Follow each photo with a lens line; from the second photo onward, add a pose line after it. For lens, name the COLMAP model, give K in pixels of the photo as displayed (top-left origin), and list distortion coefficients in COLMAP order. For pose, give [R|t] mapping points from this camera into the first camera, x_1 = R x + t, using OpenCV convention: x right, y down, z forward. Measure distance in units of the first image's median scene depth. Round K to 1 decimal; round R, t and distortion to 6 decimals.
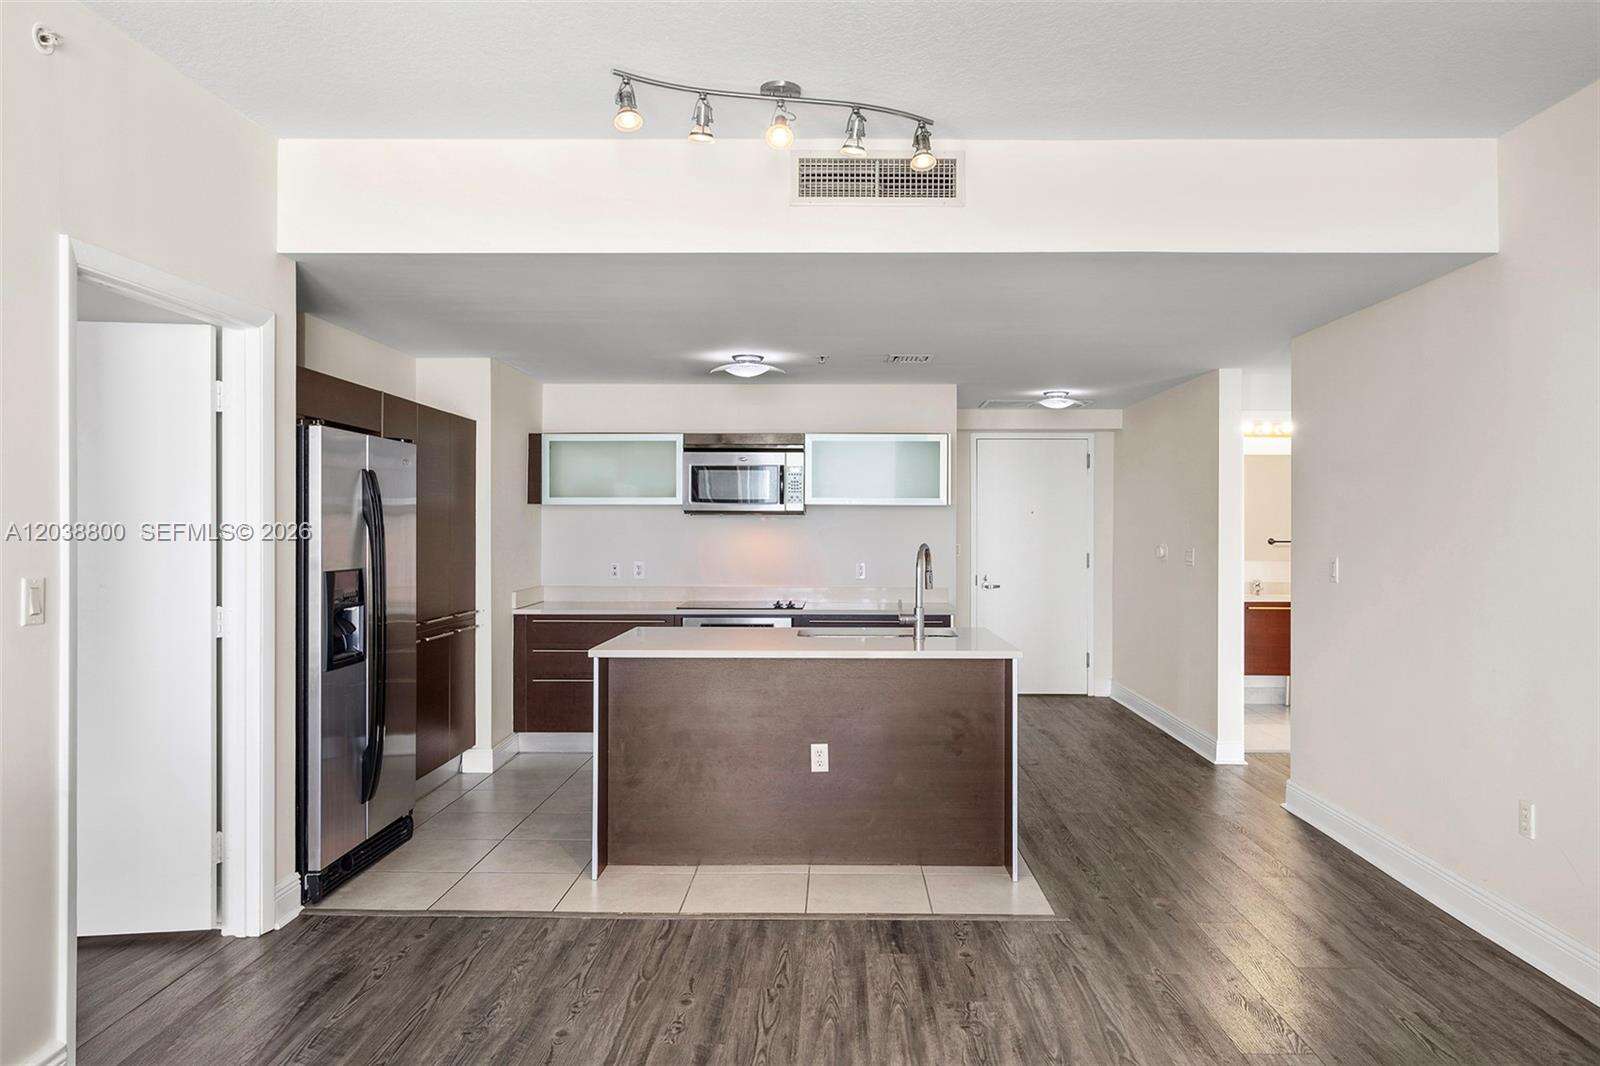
lens RADIAL K [[1073.8, 0, 812.2], [0, 1073.8, 530.5], [0, 0, 1]] dist [0.007489, -0.001406]
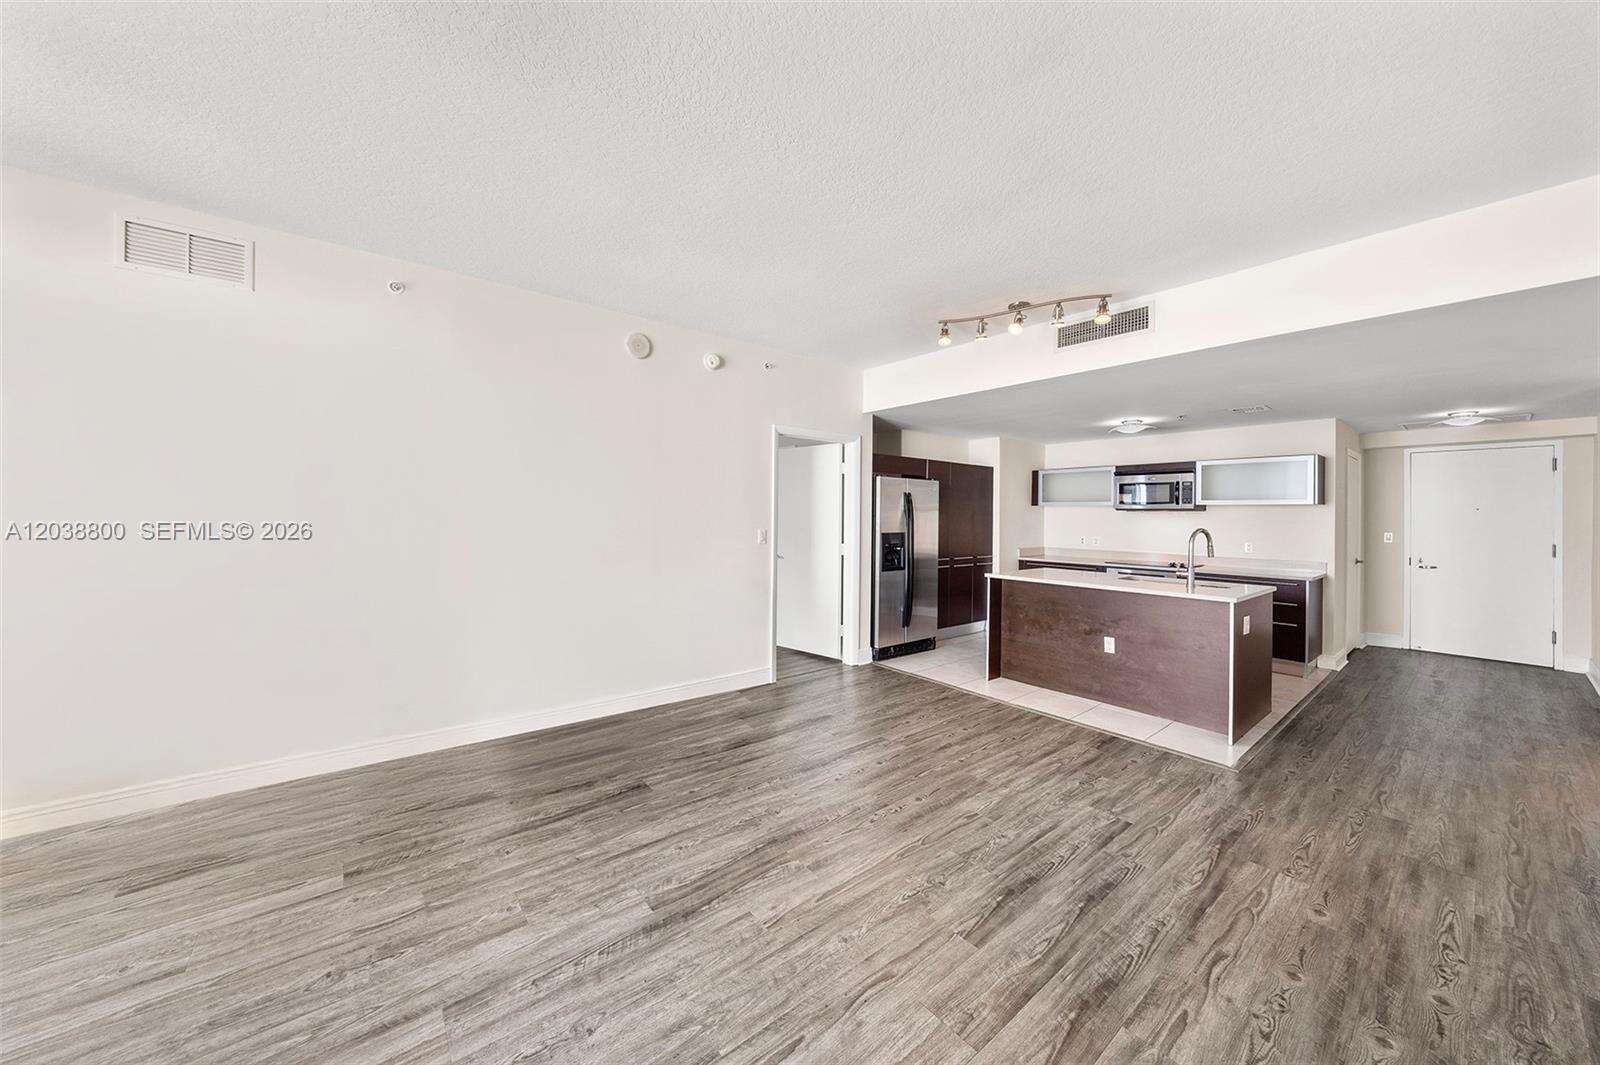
lens RADIAL K [[549.2, 0, 786.4], [0, 549.2, 514.5], [0, 0, 1]] dist [-0.006663, 0.000952]
pose [[0.632164, 0.005623, -0.774814, 0.443267], [-0.011810, 0.999927, -0.002379, 0.000196], [0.774744, 0.010654, 0.632185, -0.008511]]
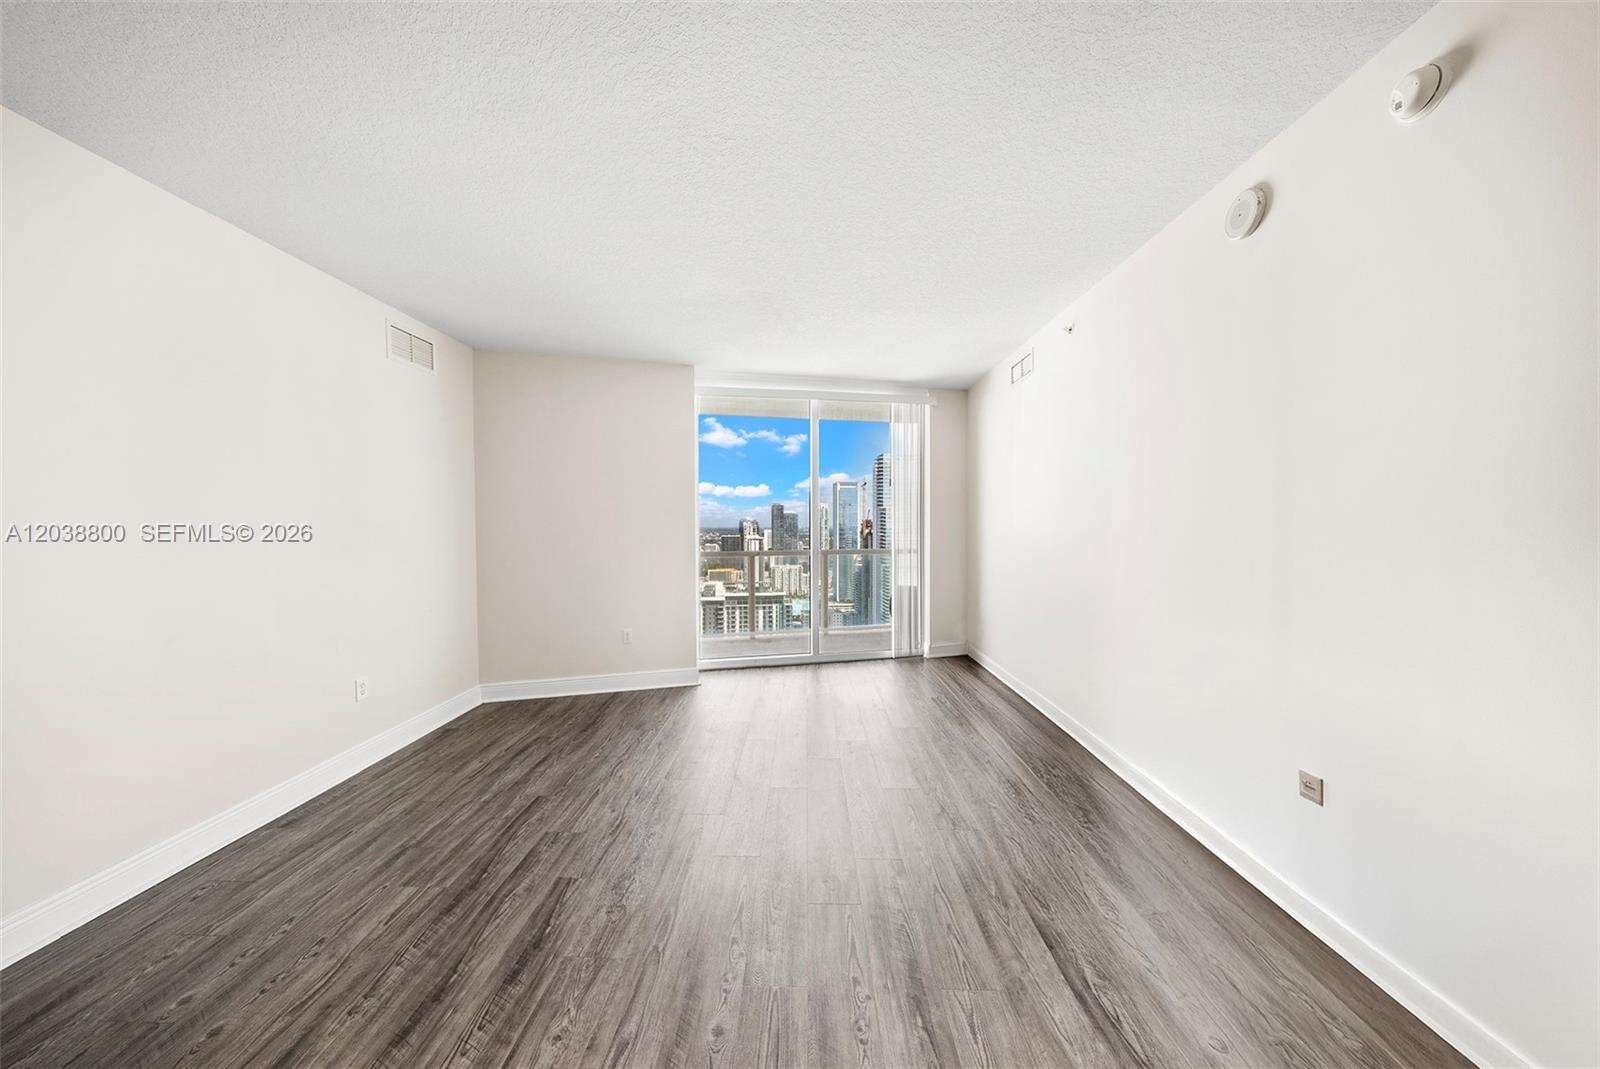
lens RADIAL K [[549.2, 0, 787.6], [0, 549.2, 532.9], [0, 0, 1]] dist [-0.006663, 0.000952]
pose [[-0.999927, 0.001946, 0.011934, -0.056472], [0.002159, 0.999839, 0.017825, -0.000590], [-0.011898, 0.017850, -0.999770, 0.972900]]
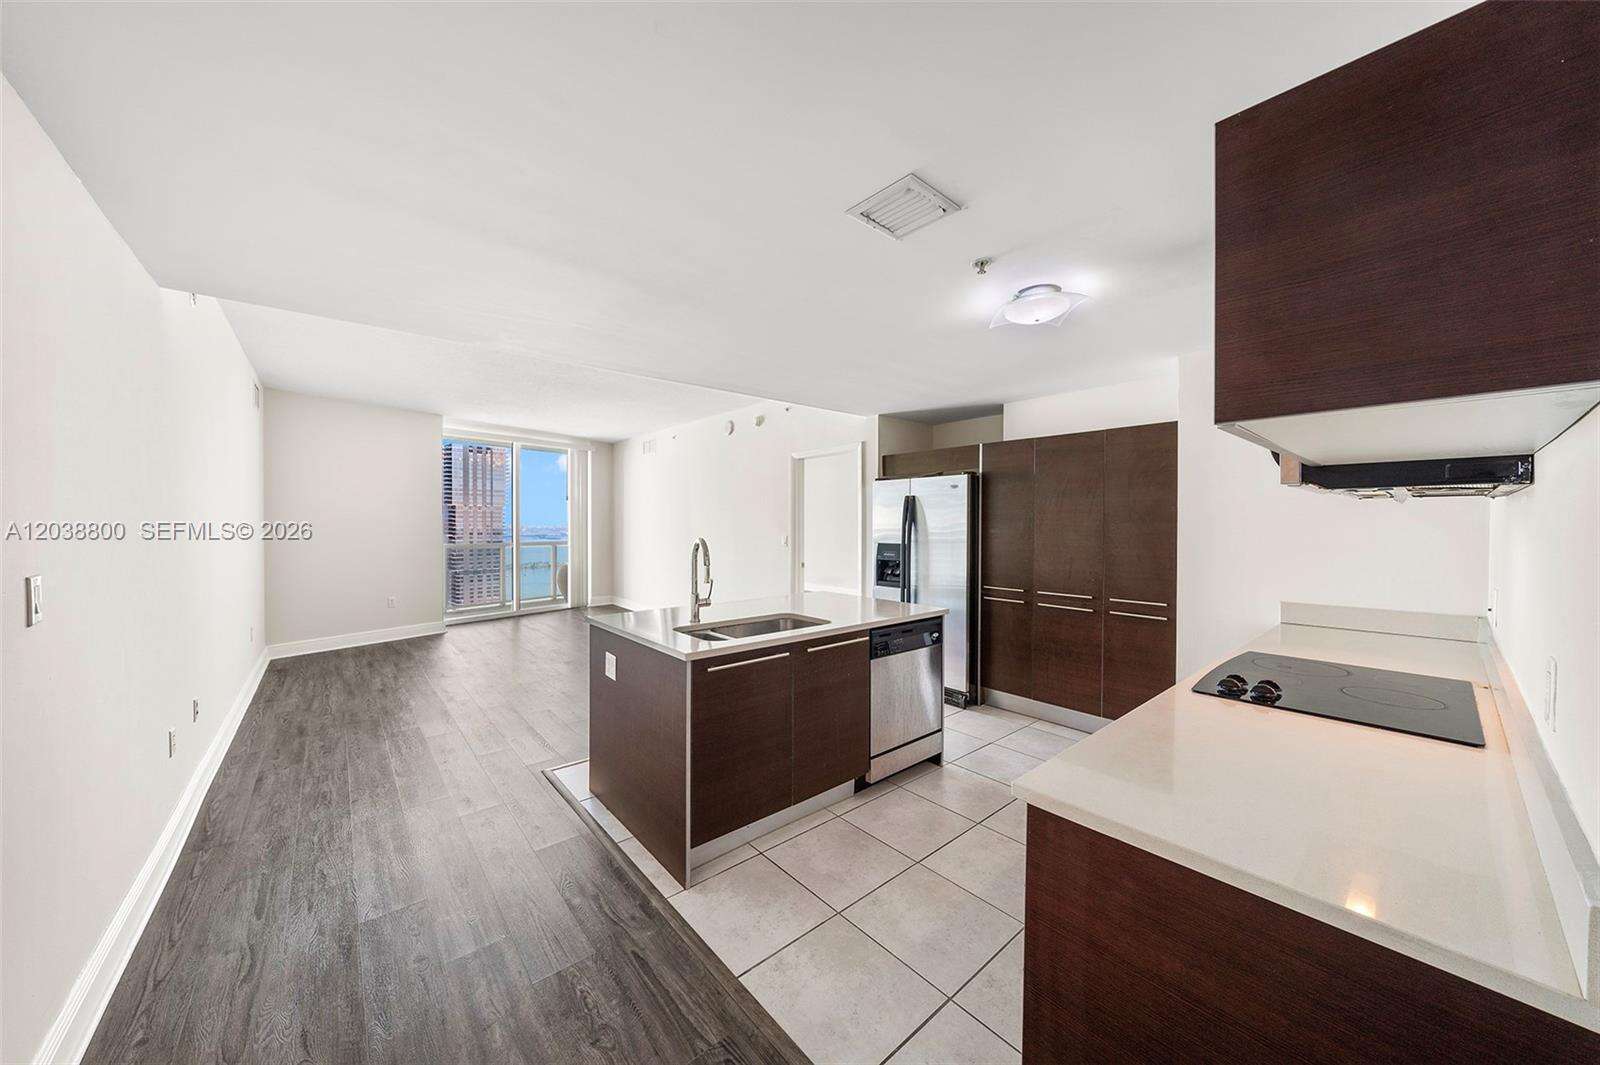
lens RADIAL K [[549.2, 0, 799.4], [0, 549.2, 527.5], [0, 0, 1]] dist [-0.006663, 0.000952]
pose [[-0.742069, 0.004072, -0.670312, 0.504719], [-0.002059, 0.999963, 0.008354, -0.004703], [0.670321, 0.007579, -0.742033, 1.877758]]
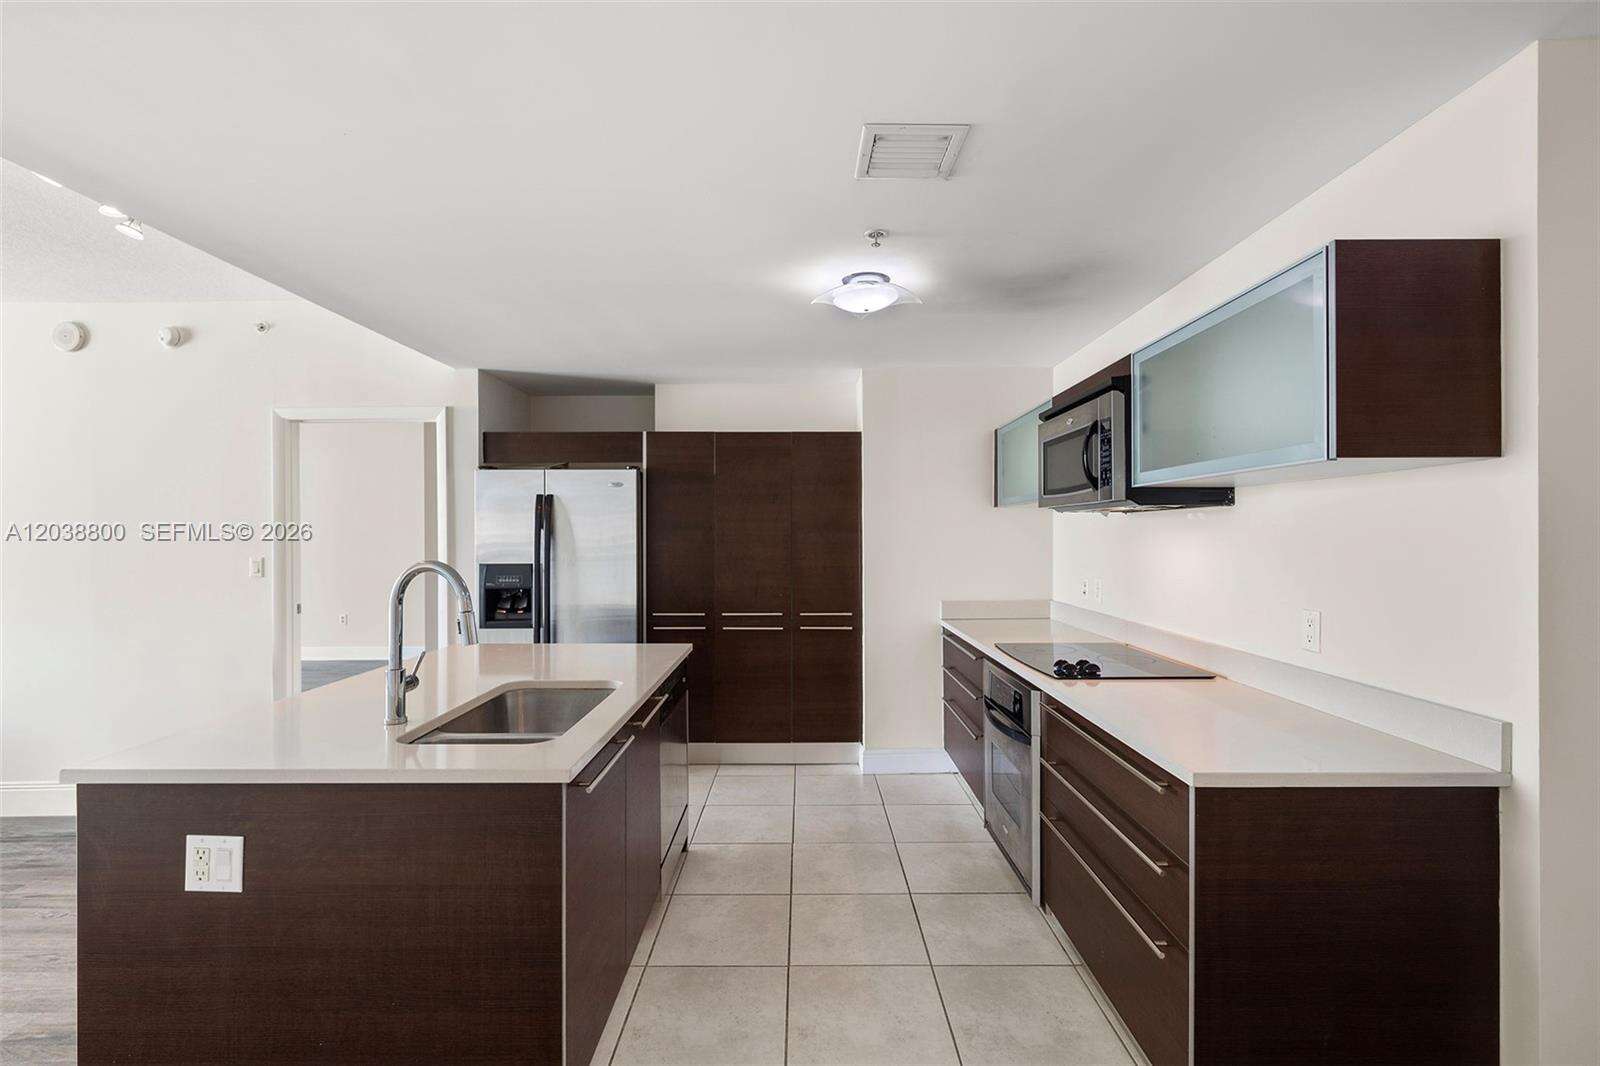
lens RADIAL K [[709.6, 0, 810.1], [0, 709.6, 533.8], [0, 0, 1]] dist [-0.006840, -0.001119]
pose [[0.040035, -0.000929, -0.999198, 0.616531], [0.001806, 0.999998, -0.000858, -0.002816], [0.999197, -0.001770, 0.040037, 1.509591]]
